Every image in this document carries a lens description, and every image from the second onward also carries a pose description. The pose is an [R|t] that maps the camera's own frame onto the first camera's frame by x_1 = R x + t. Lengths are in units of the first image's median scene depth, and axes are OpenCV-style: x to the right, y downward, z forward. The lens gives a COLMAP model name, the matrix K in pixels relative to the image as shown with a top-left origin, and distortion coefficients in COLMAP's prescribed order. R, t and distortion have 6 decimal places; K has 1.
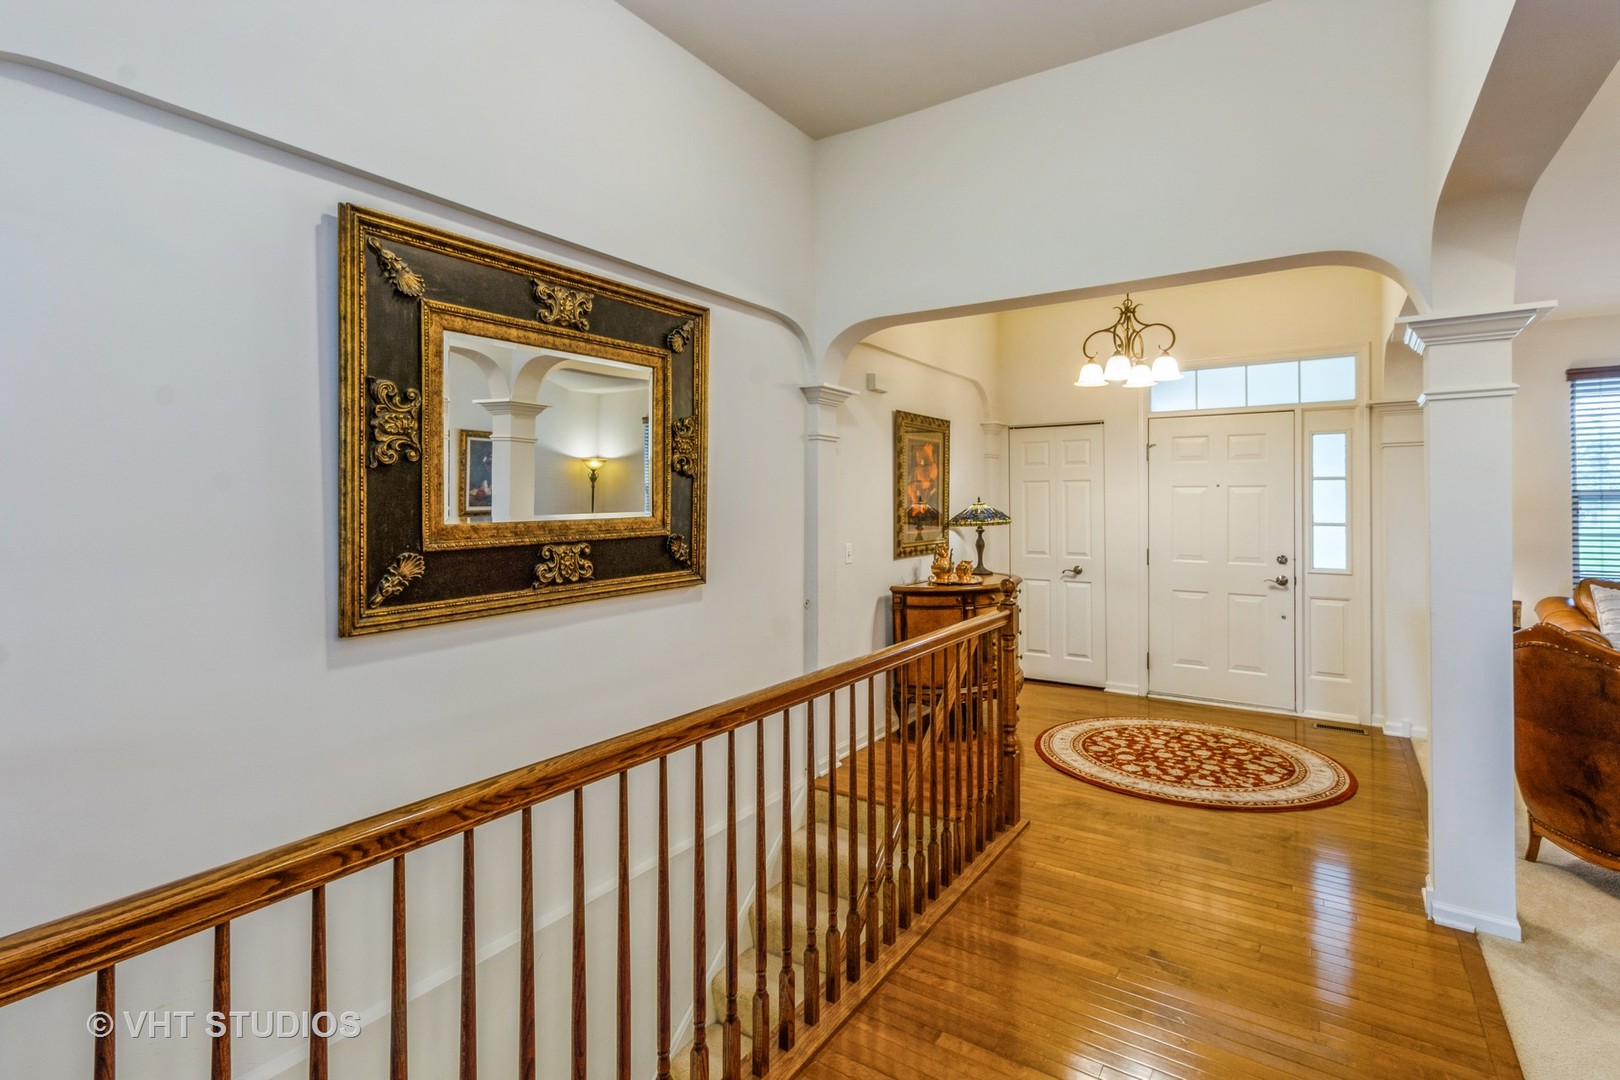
lens RADIAL K [[792.8, 0, 803.9], [0, 792.8, 490.9], [0, 0, 1]] dist [0.011201, 0.001223]
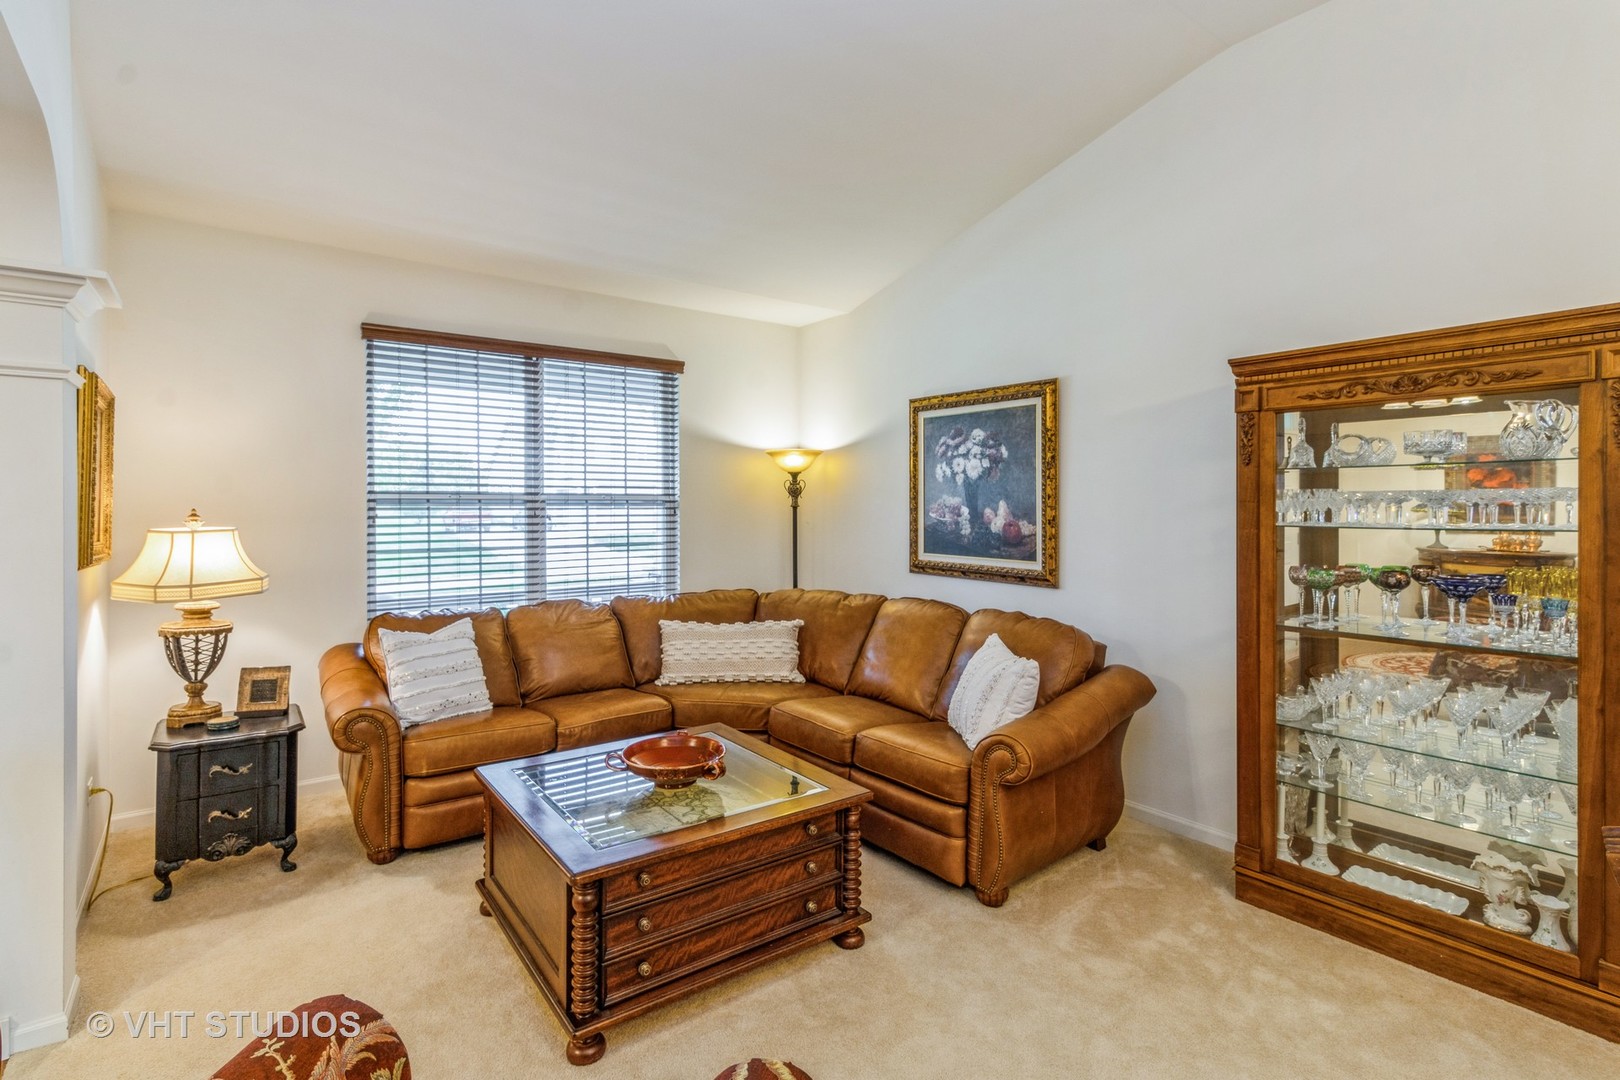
lens RADIAL K [[792.8, 0, 807.3], [0, 792.8, 514.2], [0, 0, 1]] dist [0.011201, 0.001223]
pose [[0.338217, -0.006892, 0.941043, 0.471604], [-0.016941, 0.999767, 0.013411, 0.004067], [-0.940916, -0.020478, 0.338021, 0.434374]]
